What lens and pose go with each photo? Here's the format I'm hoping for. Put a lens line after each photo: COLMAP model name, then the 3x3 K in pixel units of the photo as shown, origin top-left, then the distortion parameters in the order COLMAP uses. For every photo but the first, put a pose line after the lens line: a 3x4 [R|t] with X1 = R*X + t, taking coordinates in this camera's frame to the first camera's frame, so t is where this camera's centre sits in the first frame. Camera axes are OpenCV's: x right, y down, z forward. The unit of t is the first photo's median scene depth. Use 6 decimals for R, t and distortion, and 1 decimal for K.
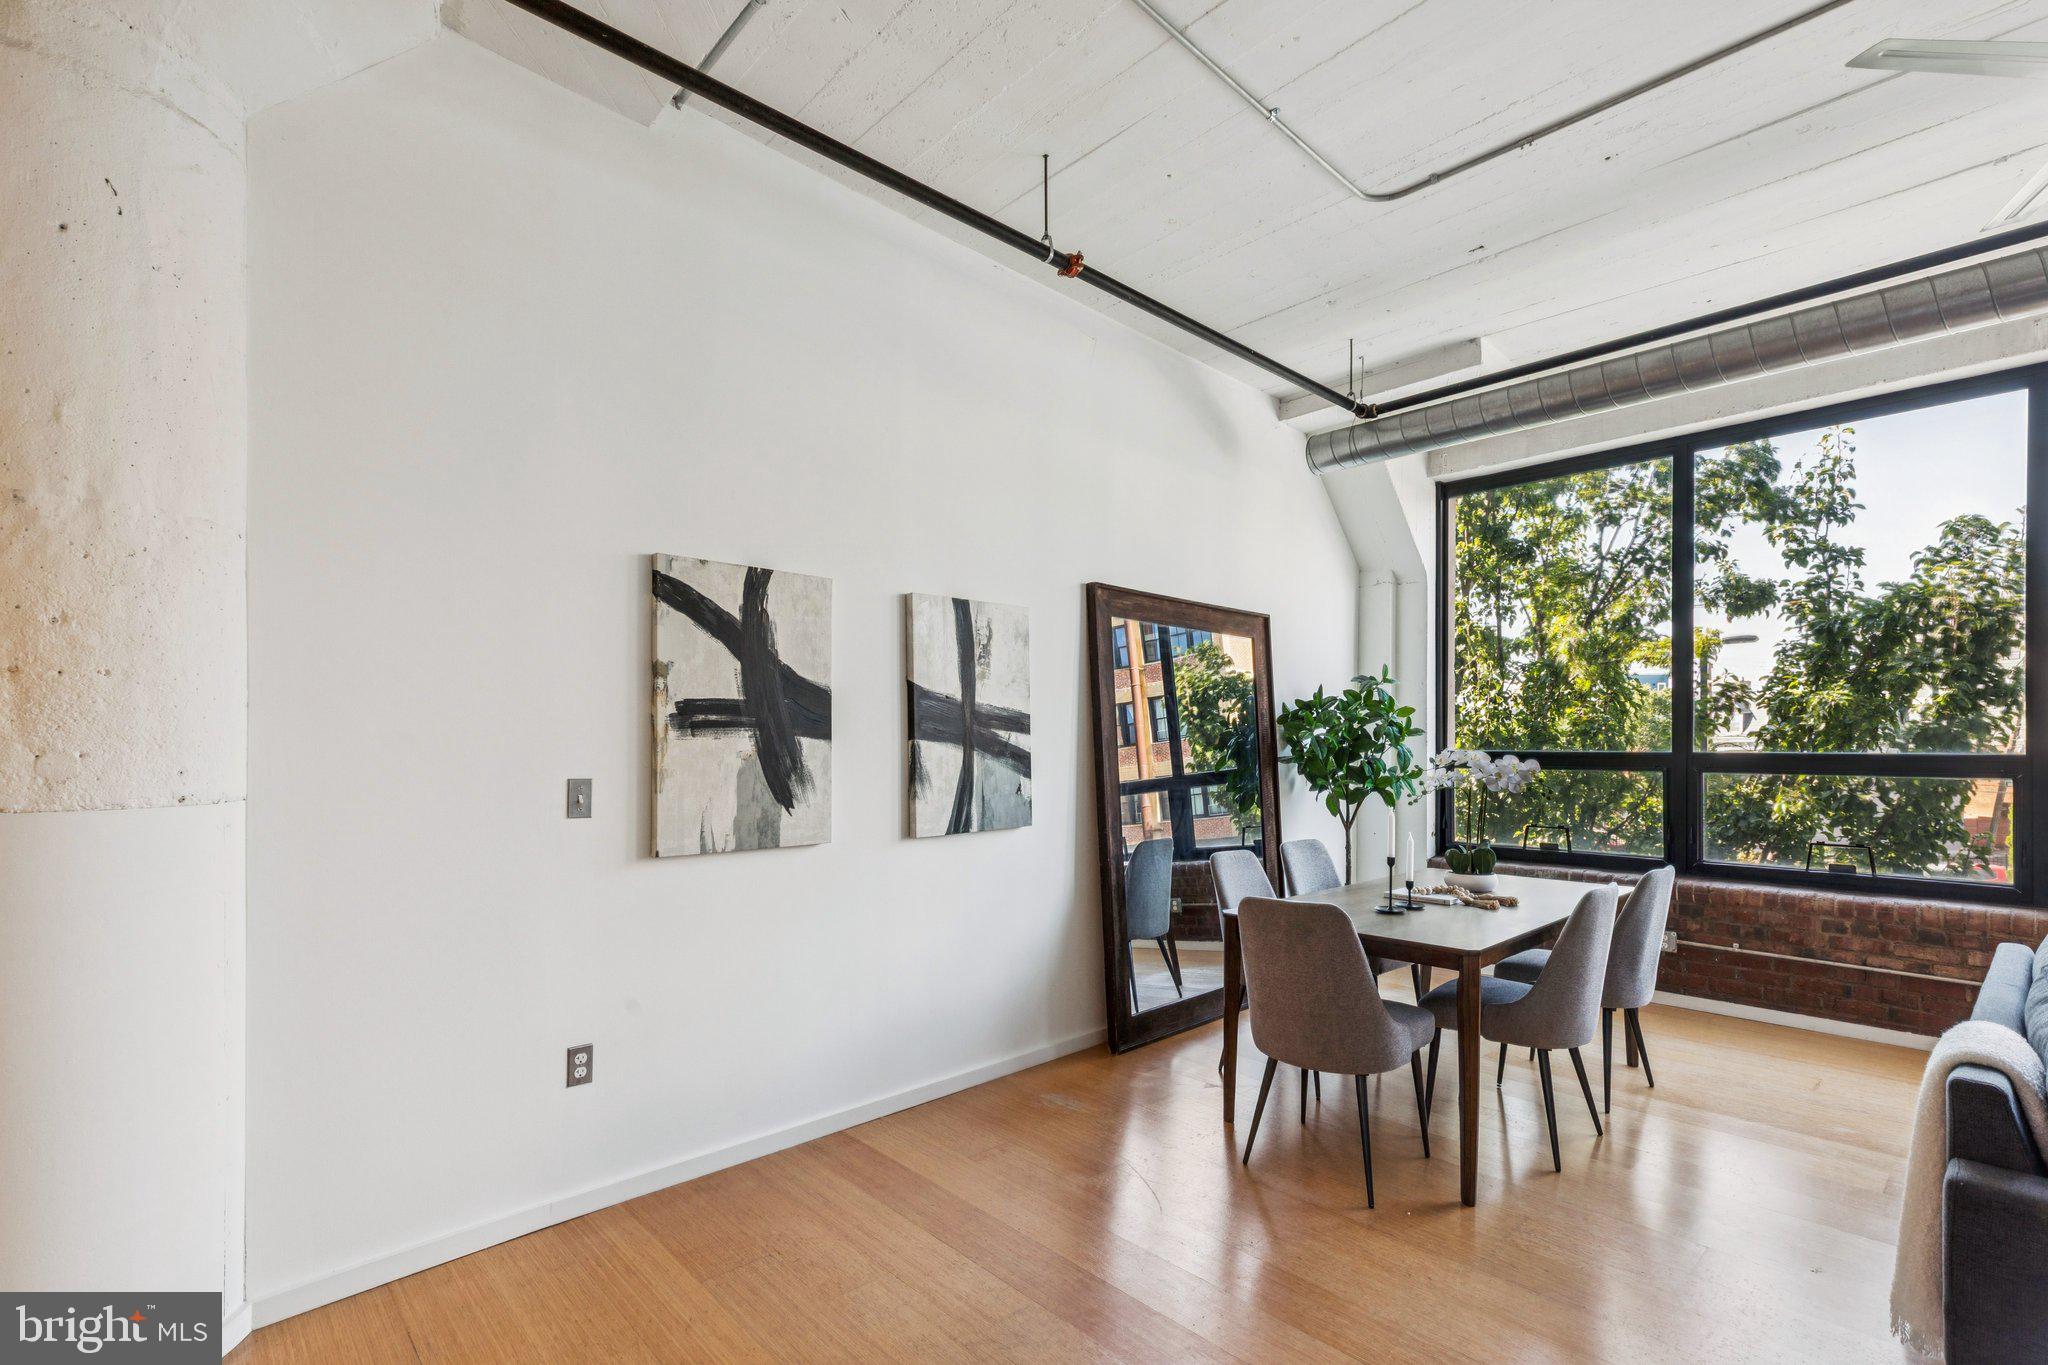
lens RADIAL K [[936.6, 0, 1027.0], [0, 936.6, 751.3], [0, 0, 1]] dist [0.011127, 0.000019]
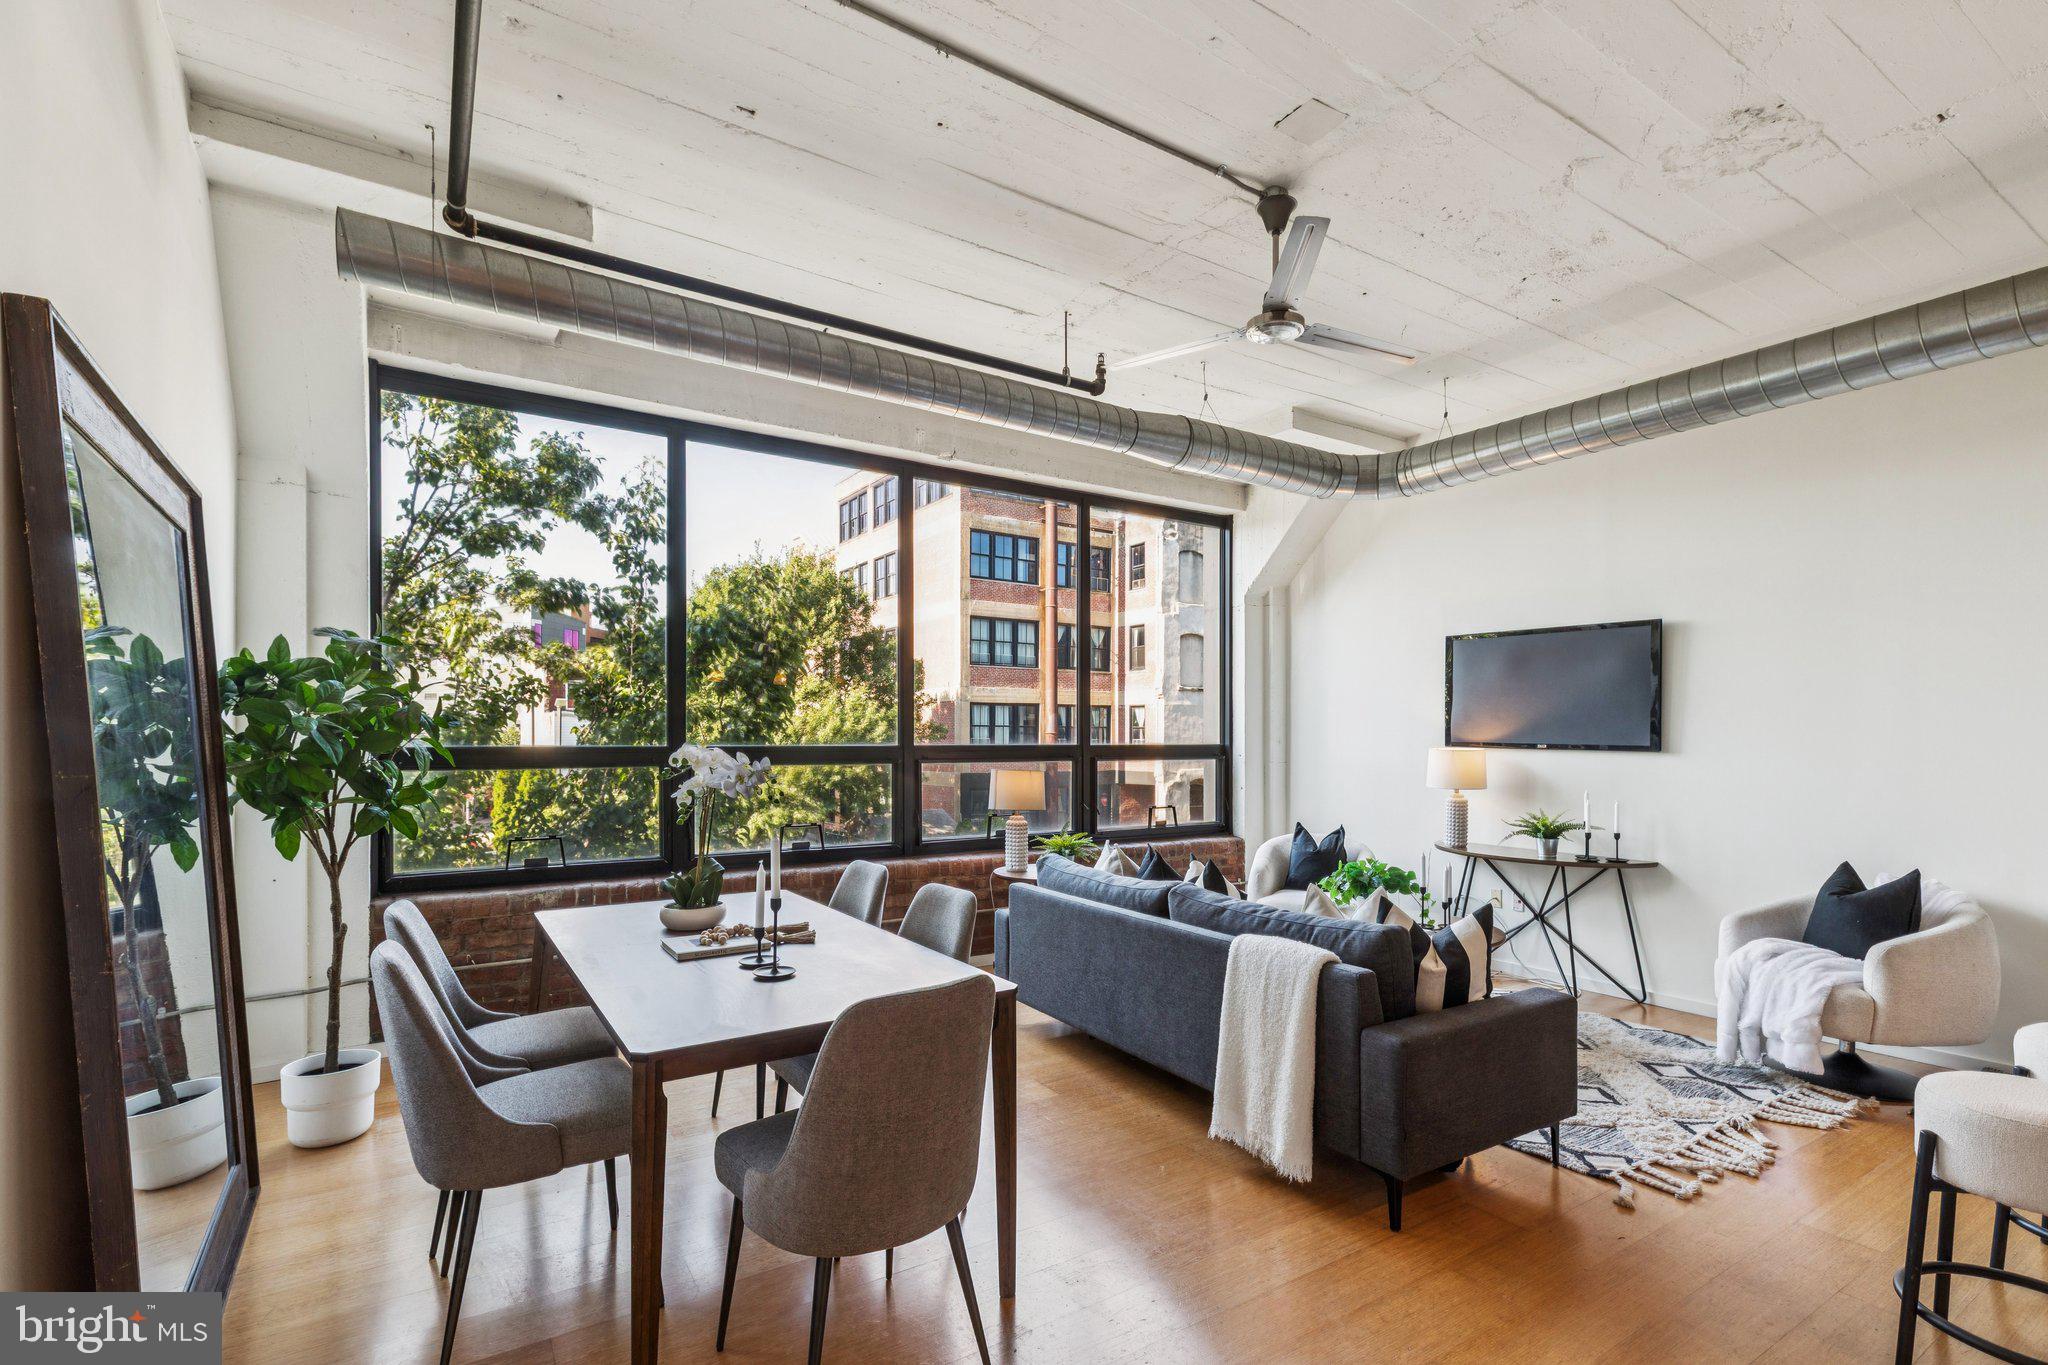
lens RADIAL K [[936.7, 0, 1030.9], [0, 936.7, 741.5], [0, 0, 1]] dist [0.003396, 0.000110]
pose [[0.181218, -0.001256, 0.983442, -0.290829], [0.001608, 0.999998, 0.000981, -0.007052], [-0.983442, 0.001404, 0.181220, 0.718137]]
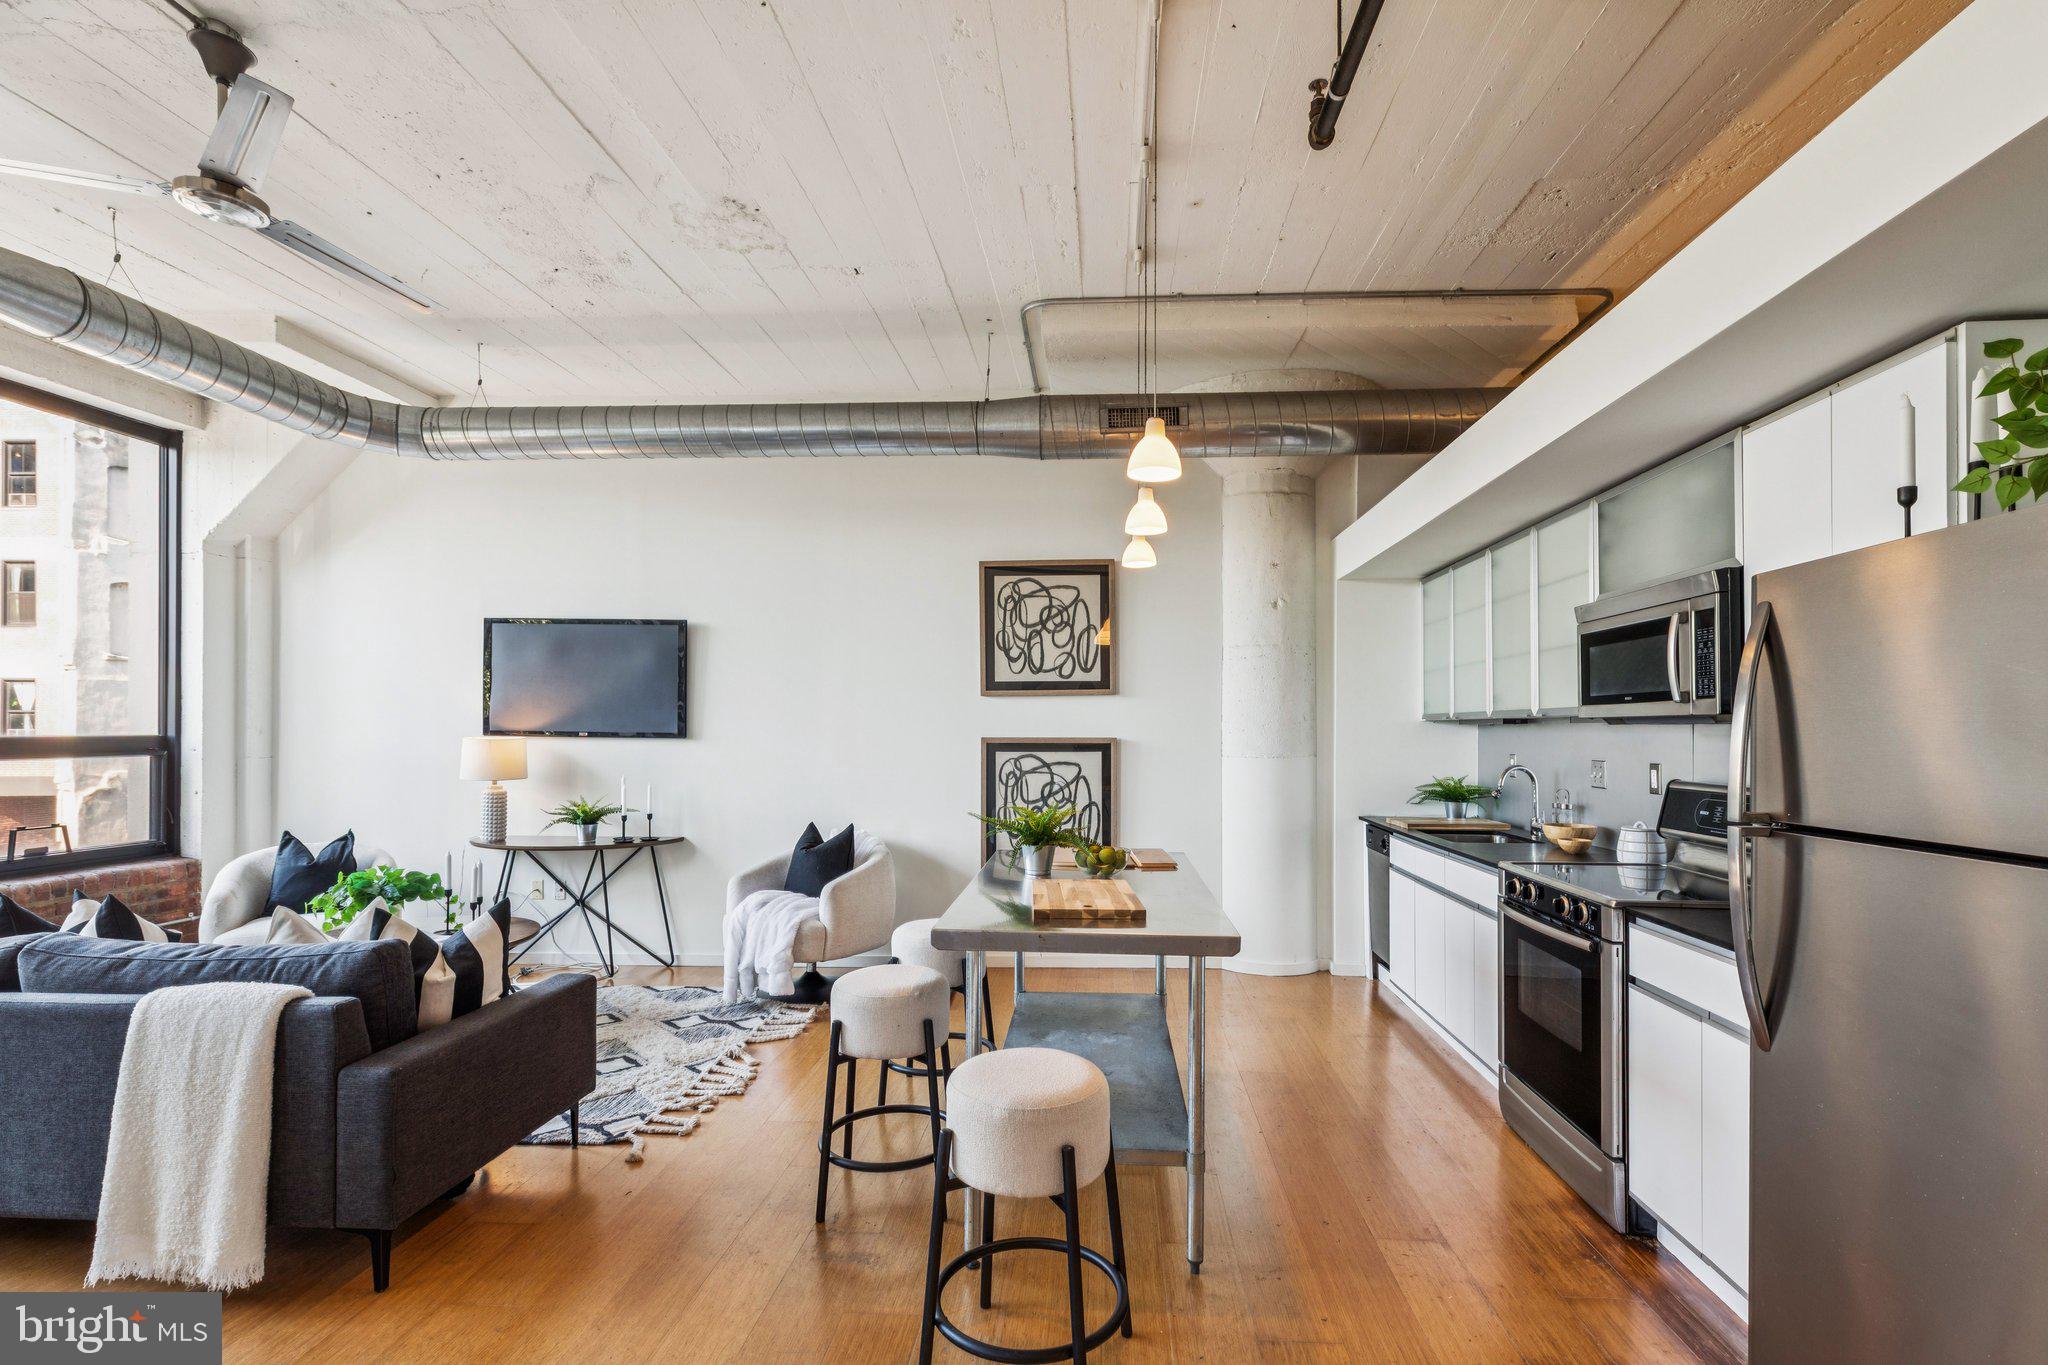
lens RADIAL K [[934.4, 0, 1048.2], [0, 934.4, 717.8], [0, 0, 1]] dist [0.009280, 0.000654]
pose [[-0.686015, 0.009505, 0.727526, -0.302828], [0.004635, 0.999951, -0.008693, -0.006761], [-0.727573, -0.002592, -0.686025, 0.679288]]
